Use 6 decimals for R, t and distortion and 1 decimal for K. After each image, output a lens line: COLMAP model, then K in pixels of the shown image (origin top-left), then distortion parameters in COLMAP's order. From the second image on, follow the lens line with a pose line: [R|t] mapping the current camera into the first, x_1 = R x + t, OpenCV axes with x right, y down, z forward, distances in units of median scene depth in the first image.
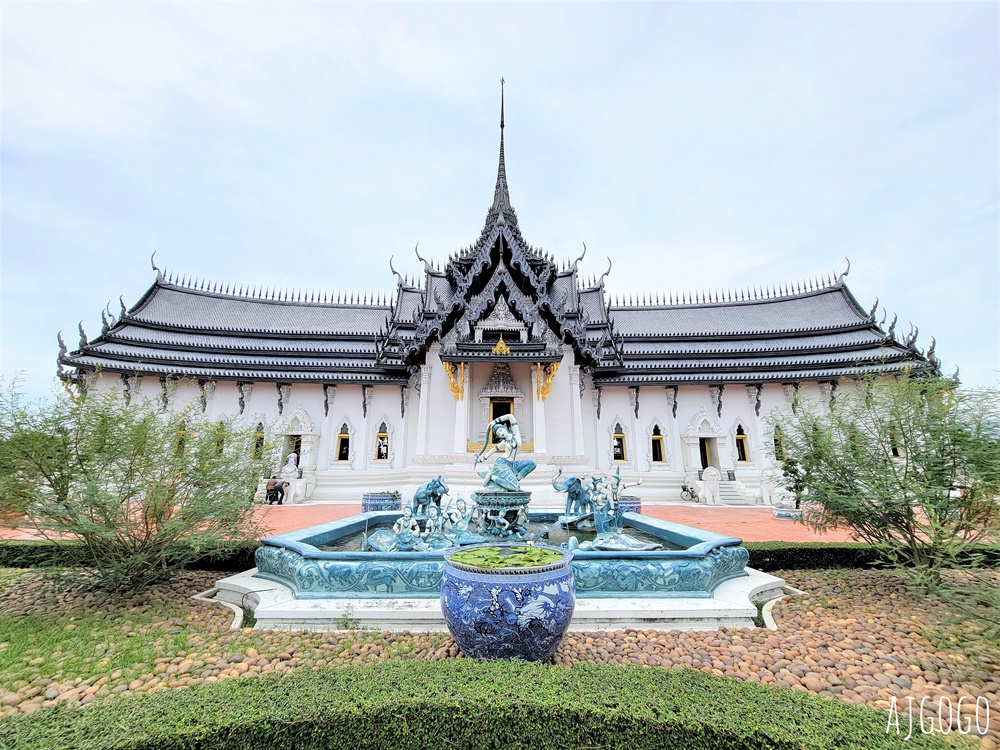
lens RADIAL K [[397.7, 0, 499.1], [0, 397.7, 384.3], [0, 0, 1]] dist [-0.000370, -0.000102]
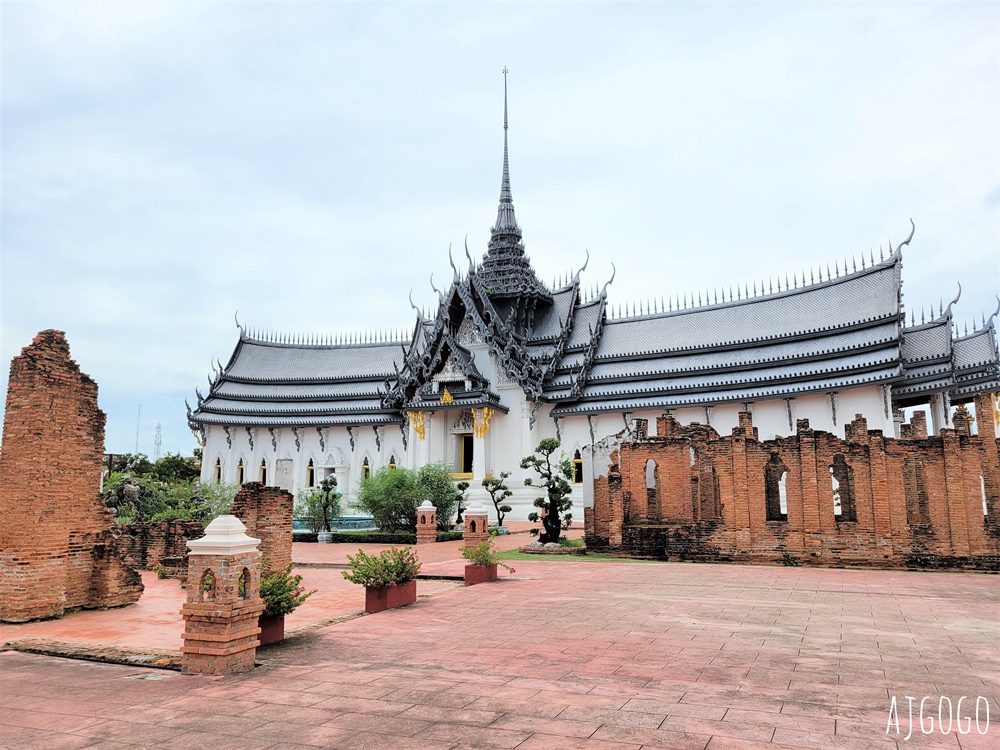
lens RADIAL K [[738.5, 0, 501.4], [0, 738.5, 373.6], [0, 0, 1]] dist [0.047266, -0.000935]
pose [[0.903116, -0.076452, -0.422535, 1.014207], [0.098964, 0.994590, 0.031567, -0.197426], [0.417836, -0.070325, 0.905797, -0.907080]]
